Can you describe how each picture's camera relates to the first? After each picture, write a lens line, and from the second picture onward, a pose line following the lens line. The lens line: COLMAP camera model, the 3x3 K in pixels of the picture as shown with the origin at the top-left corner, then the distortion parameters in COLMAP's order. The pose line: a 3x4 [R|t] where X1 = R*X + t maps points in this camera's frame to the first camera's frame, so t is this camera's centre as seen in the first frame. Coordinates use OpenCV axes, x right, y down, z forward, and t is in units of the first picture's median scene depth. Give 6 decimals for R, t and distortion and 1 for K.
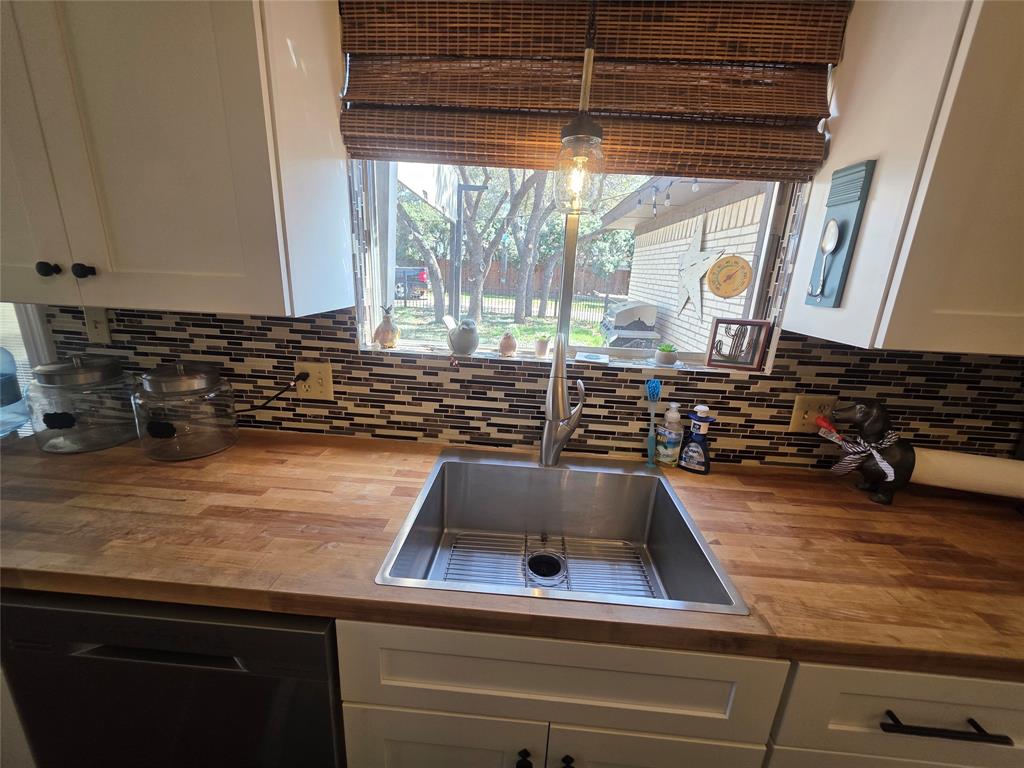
lens RADIAL K [[408.5, 0, 512.0], [0, 408.5, 384.0], [0, 0, 1]] dist [0.000613, -0.000386]
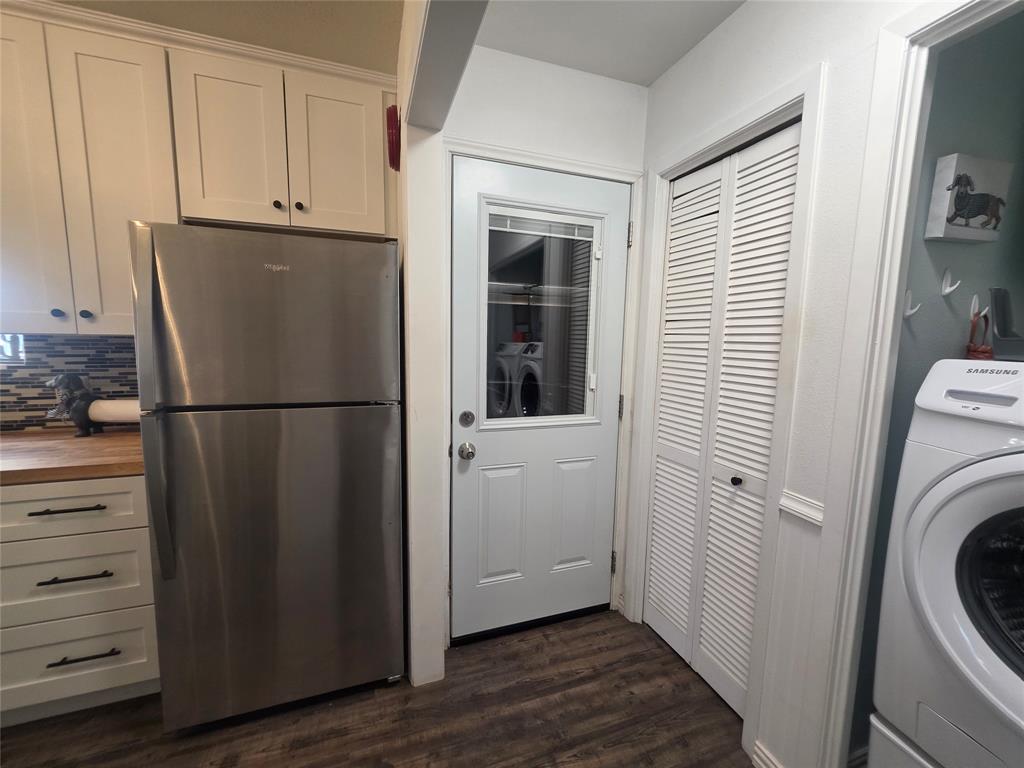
lens RADIAL K [[415.5, 0, 512.0], [0, 415.5, 384.0], [0, 0, 1]] dist [-0.001681, -0.000317]
pose [[0.922324, -0.071350, 0.379774, 1.666233], [0.126100, 0.984577, -0.121269, 0.446396], [-0.365264, 0.159738, 0.917096, -1.005100]]
